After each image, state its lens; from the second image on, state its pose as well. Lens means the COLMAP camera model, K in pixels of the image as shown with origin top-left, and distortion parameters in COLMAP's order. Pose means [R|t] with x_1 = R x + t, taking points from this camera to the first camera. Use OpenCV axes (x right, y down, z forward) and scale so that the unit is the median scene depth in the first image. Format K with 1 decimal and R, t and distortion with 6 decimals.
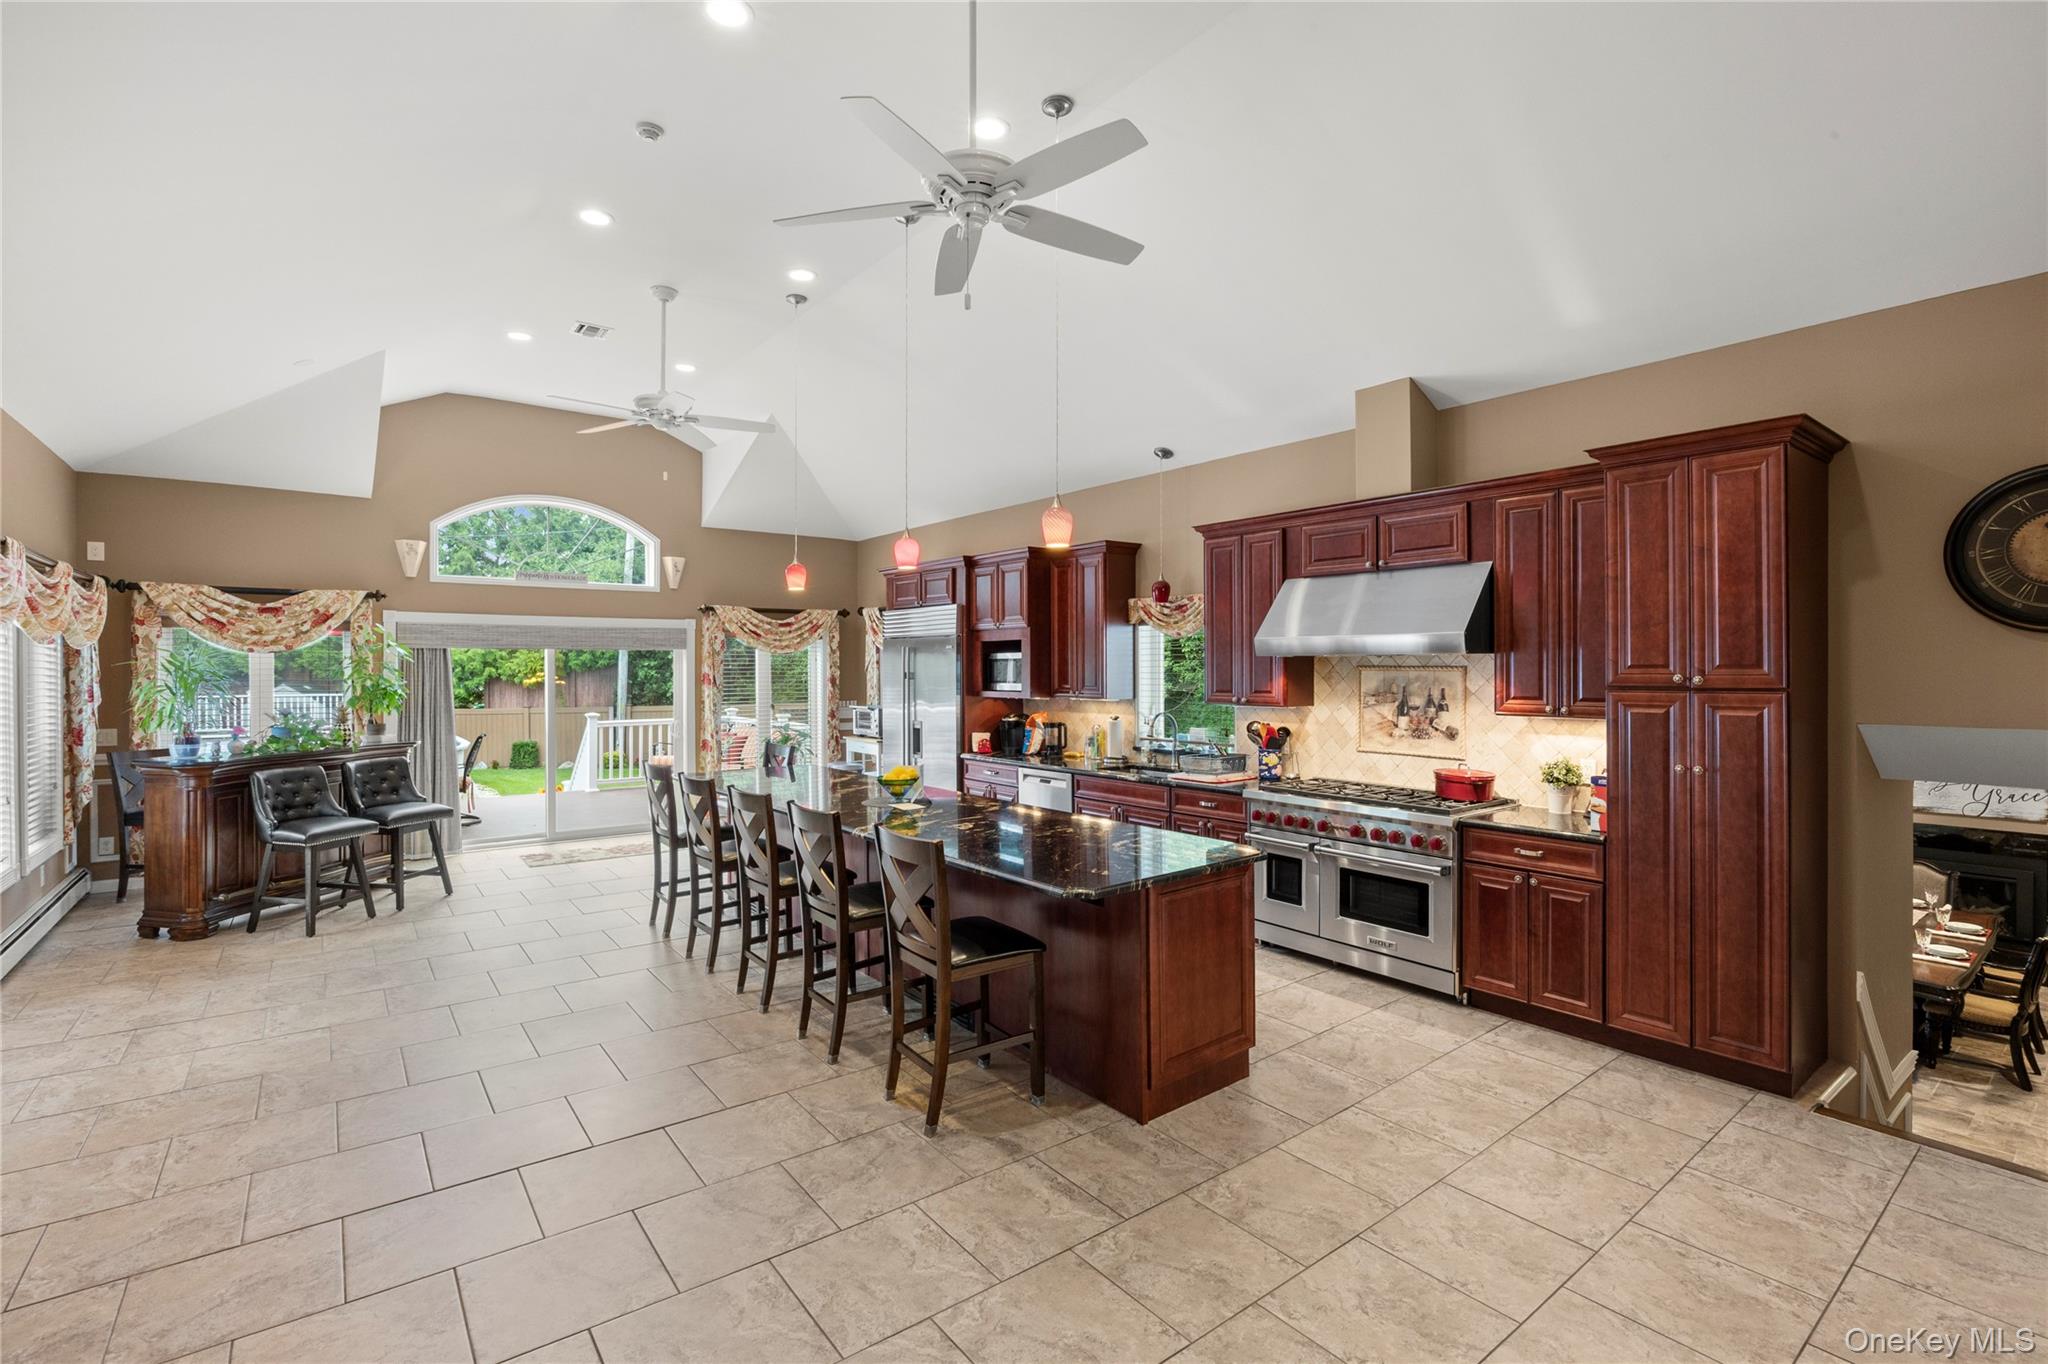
lens RADIAL K [[893.3, 0, 1017.9], [0, 893.3, 671.5], [0, 0, 1]] dist [-0.016338, 0.001836]
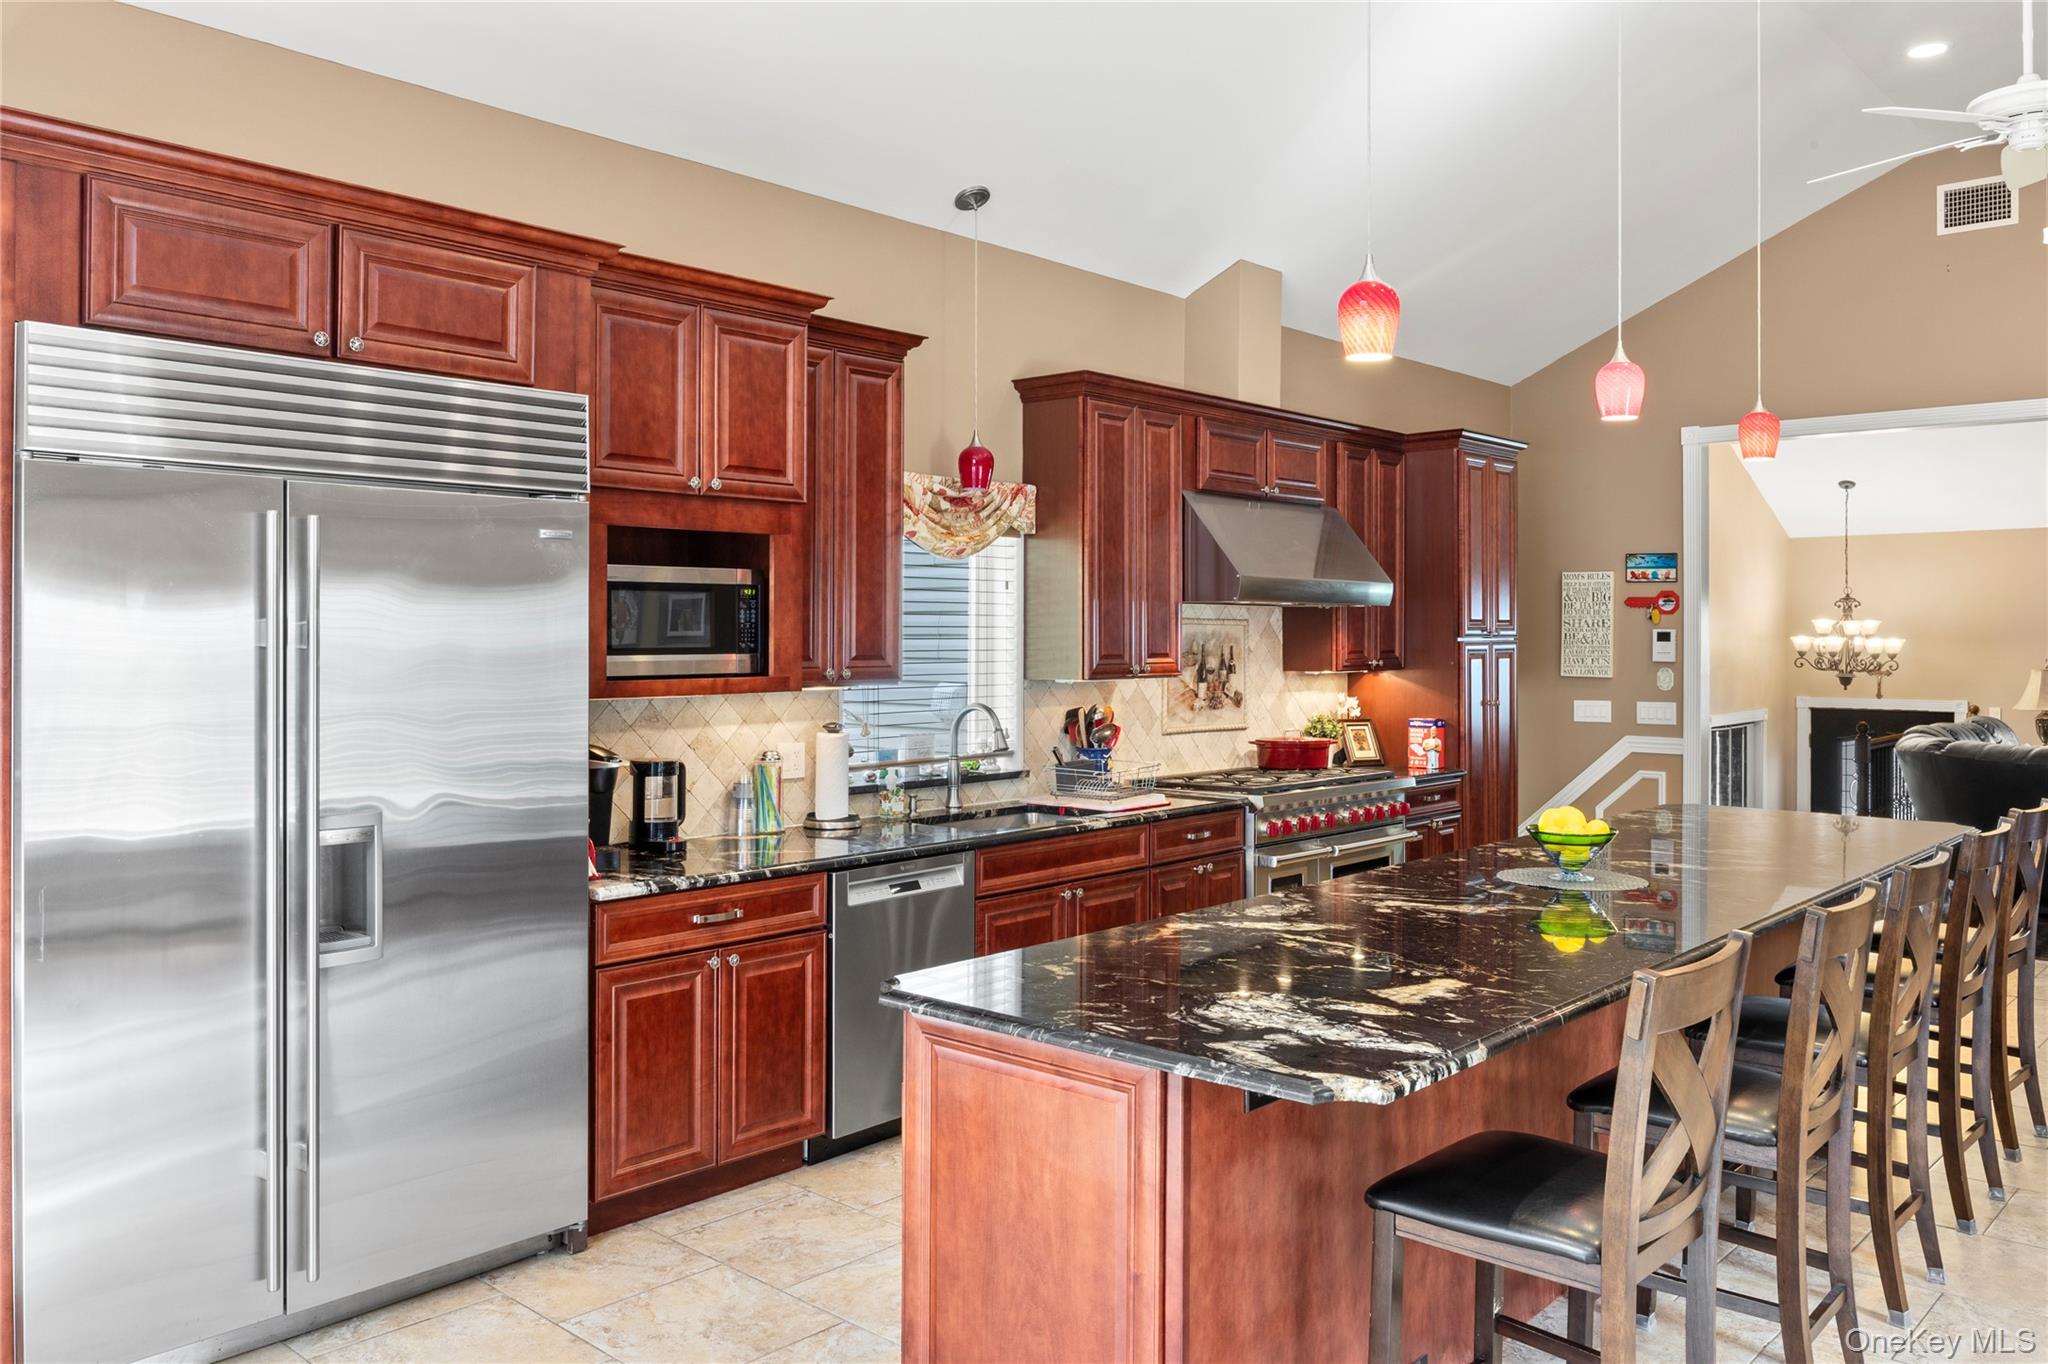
lens RADIAL K [[1588.4, 0, 1001.8], [0, 1588.4, 644.1], [0, 0, 1]] dist [0.000952, -0.000715]
pose [[-0.168513, -0.002531, 0.985696, -0.734127], [0.004409, 0.999985, 0.003321, 0.008886], [-0.985690, 0.004906, -0.168499, 1.130693]]
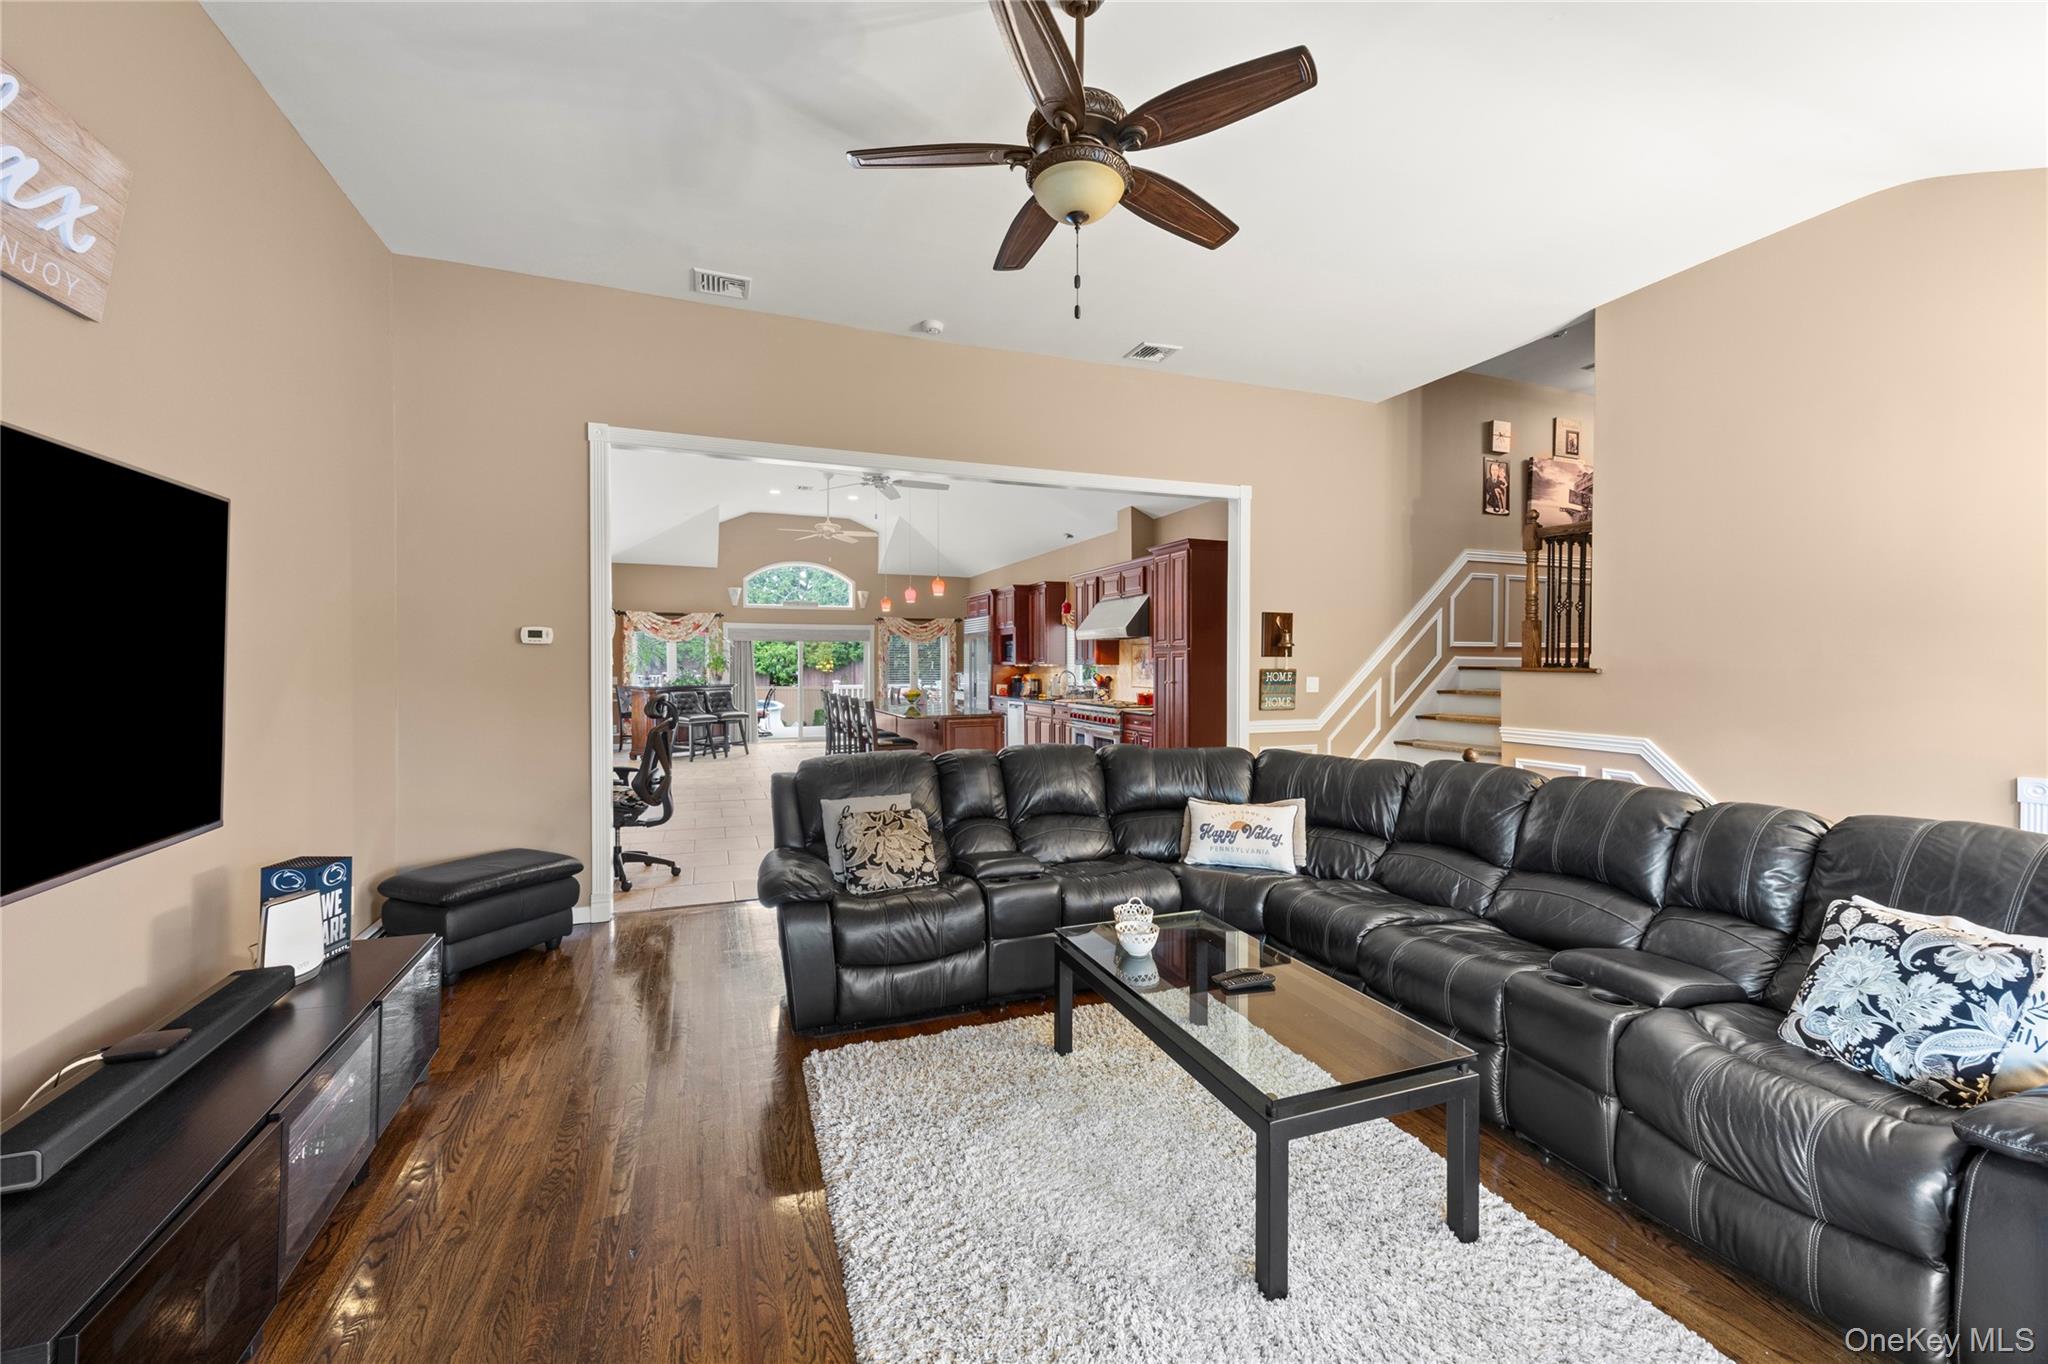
lens RADIAL K [[812.0, 0, 1009.8], [0, 812.0, 671.1], [0, 0, 1]] dist [0.004281, -0.001579]
pose [[0.956370, 0.004296, -0.292128, 0.550977], [-0.003384, 0.999988, 0.003627, 0.040868], [0.292140, -0.002480, 0.956372, -0.707346]]
